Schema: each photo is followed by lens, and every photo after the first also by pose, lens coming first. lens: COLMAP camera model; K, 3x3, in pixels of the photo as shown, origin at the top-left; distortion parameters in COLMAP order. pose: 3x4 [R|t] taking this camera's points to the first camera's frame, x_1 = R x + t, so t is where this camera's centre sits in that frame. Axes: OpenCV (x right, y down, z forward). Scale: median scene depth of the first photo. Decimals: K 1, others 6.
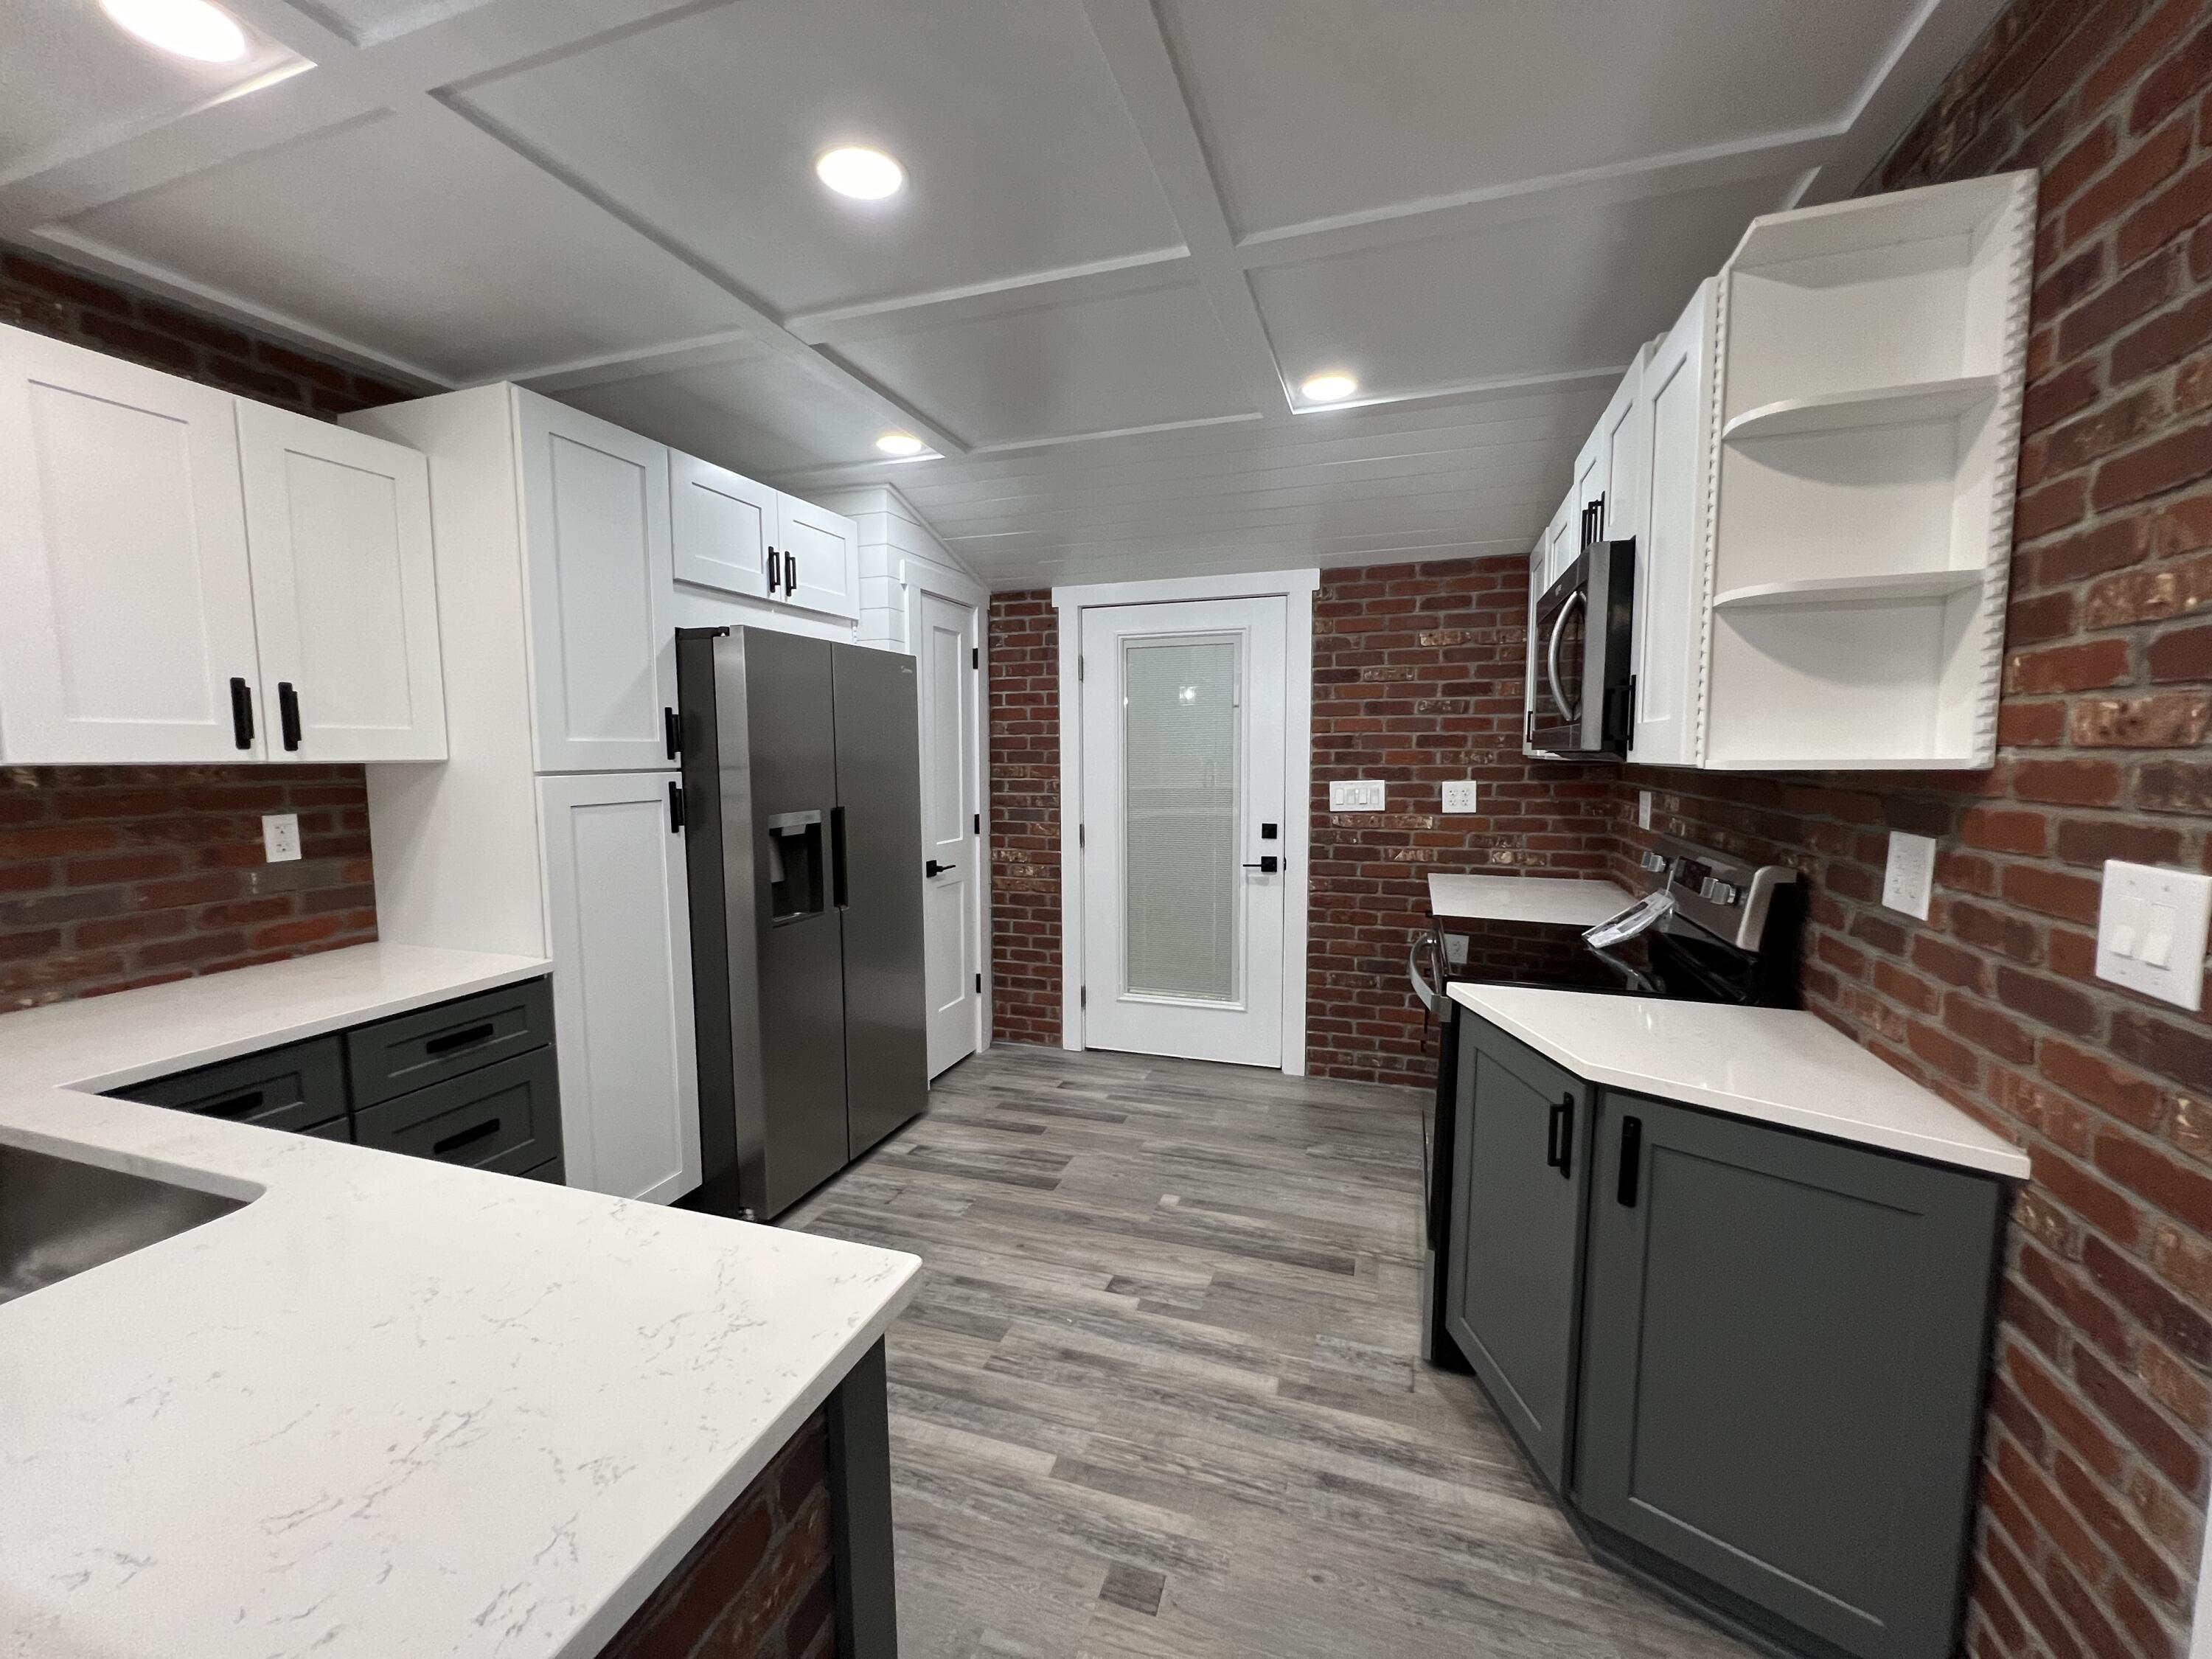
lens RADIAL K [[884.6, 0, 1109.9], [0, 884.6, 830.4], [0, 0, 1]] dist [-0.000529, -0.000034]
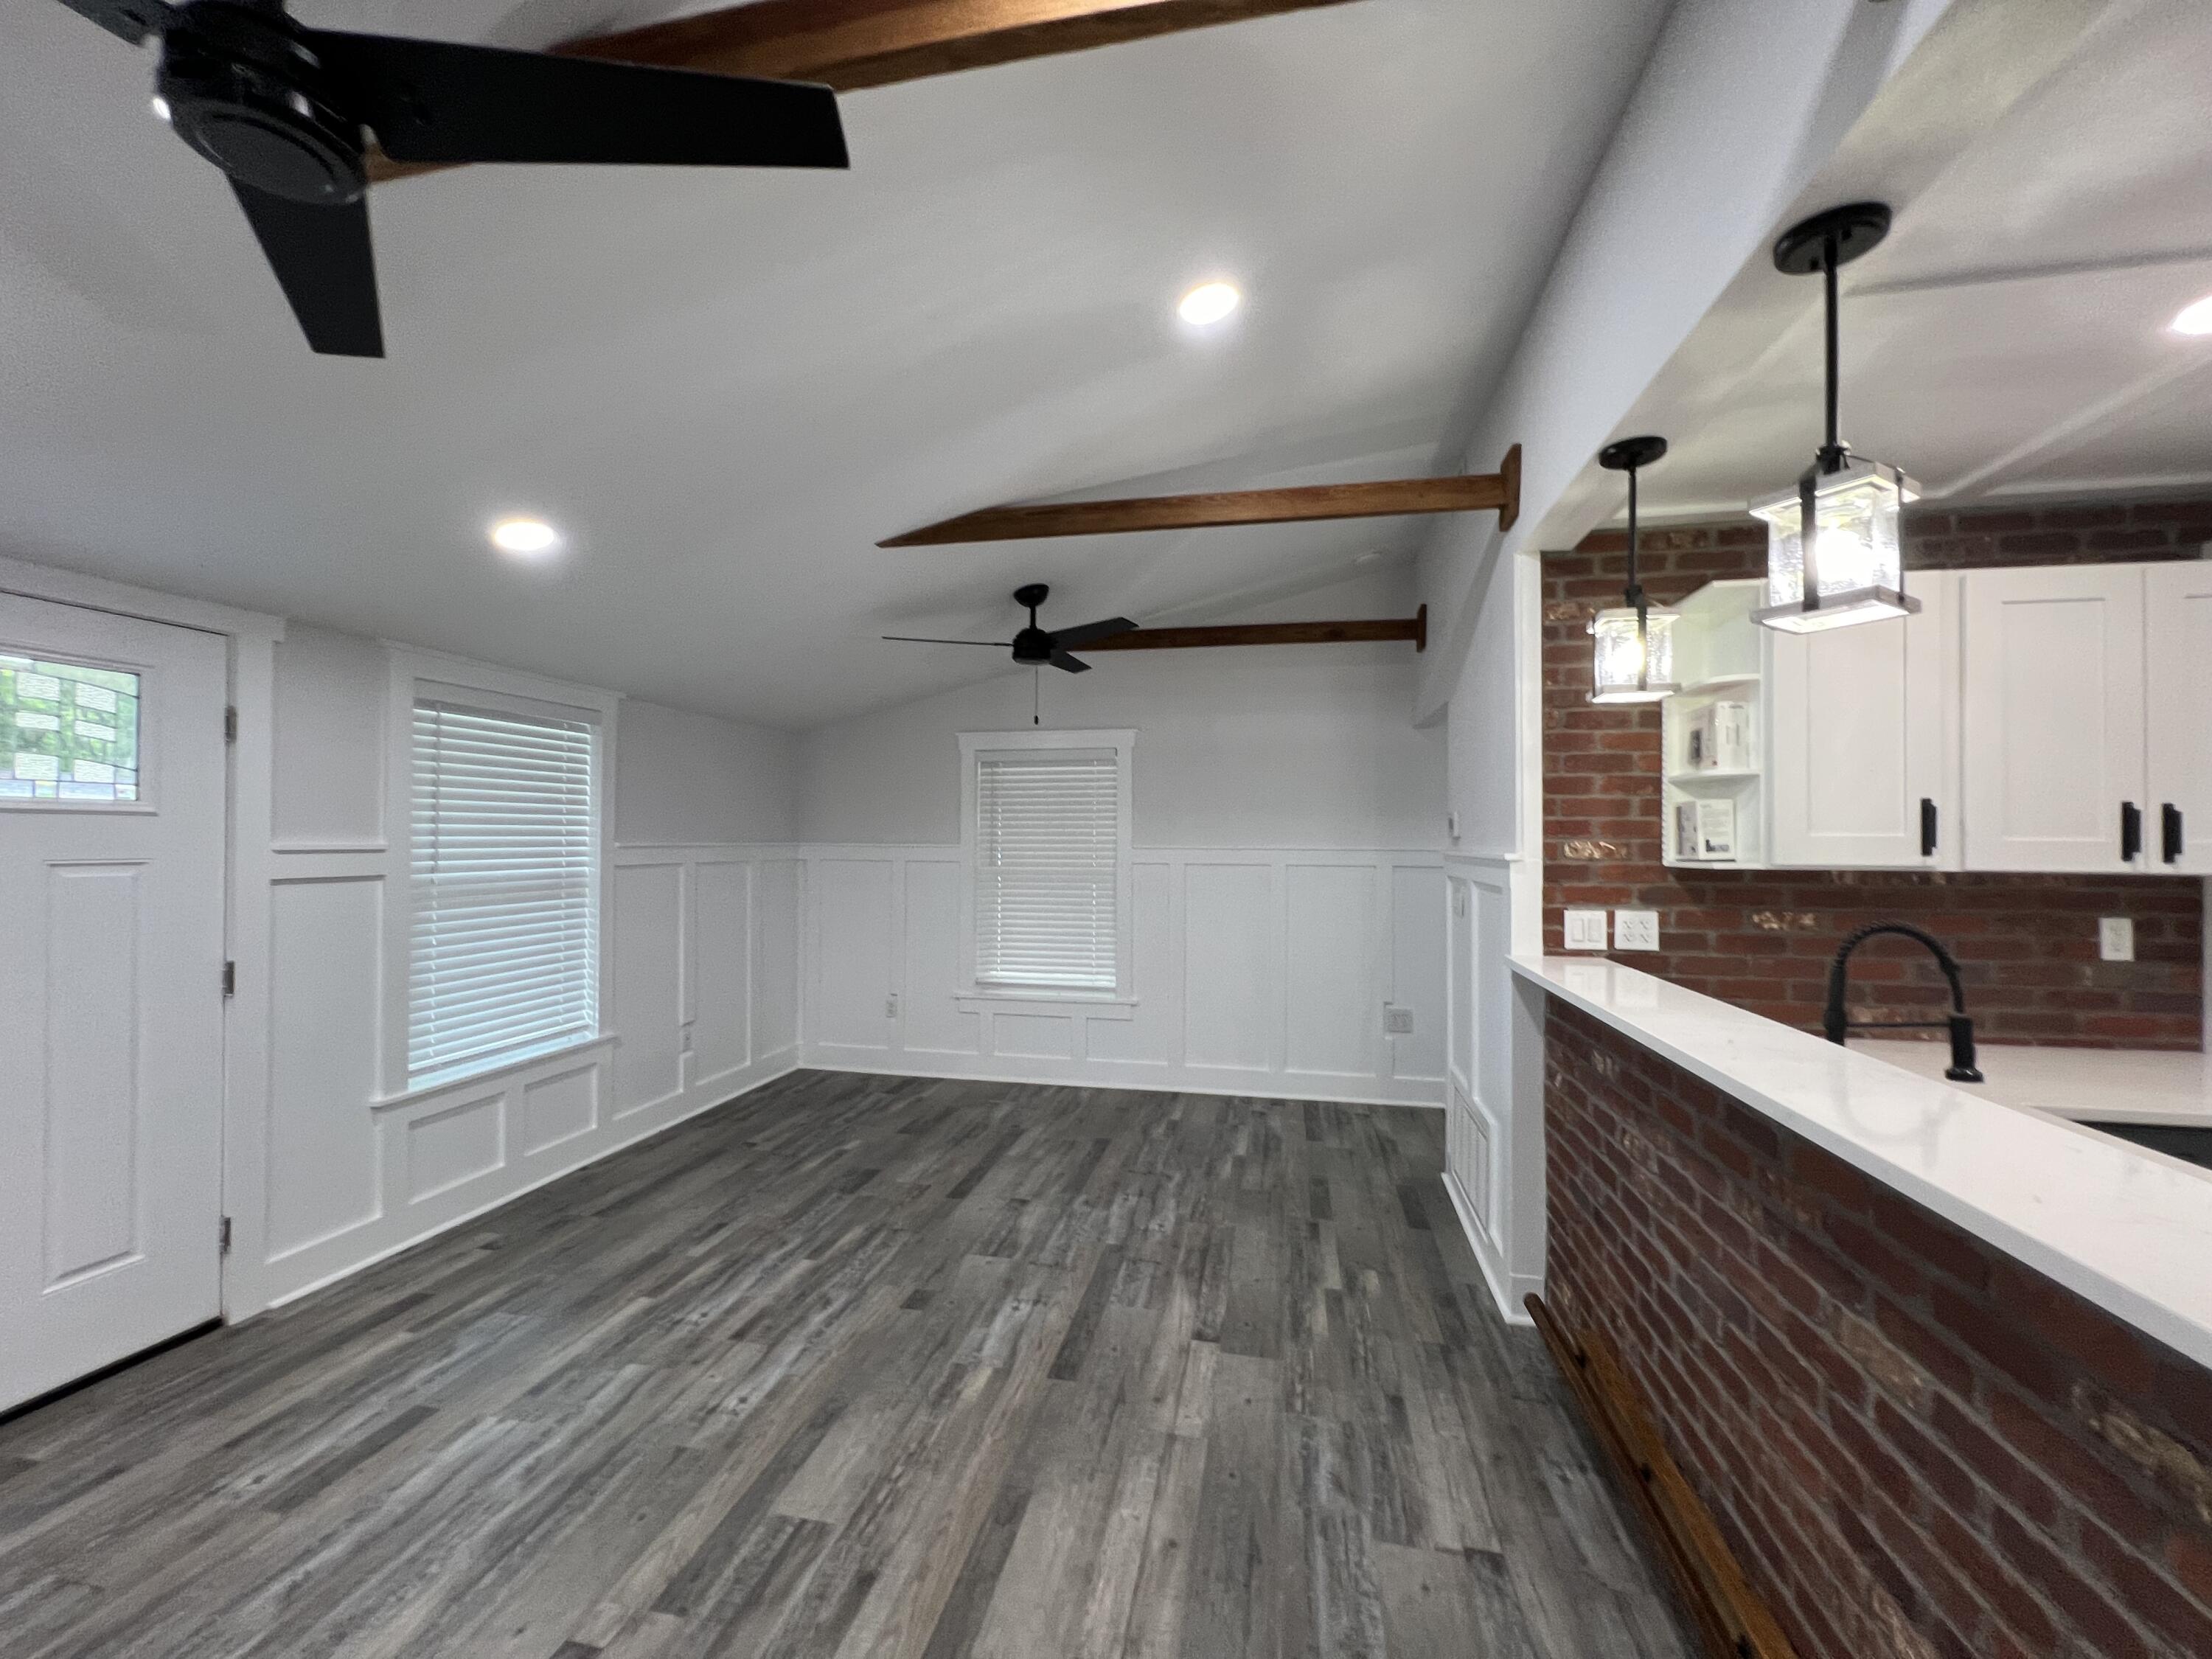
lens RADIAL K [[888.4, 0, 1107.3], [0, 888.4, 832.5], [0, 0, 1]] dist [-0.001299, 0.000779]
pose [[0.127160, -0.002976, -0.991878, 0.007740], [-0.097519, 0.995113, -0.015488, 0.012752], [0.987077, 0.098697, 0.126248, -0.319051]]
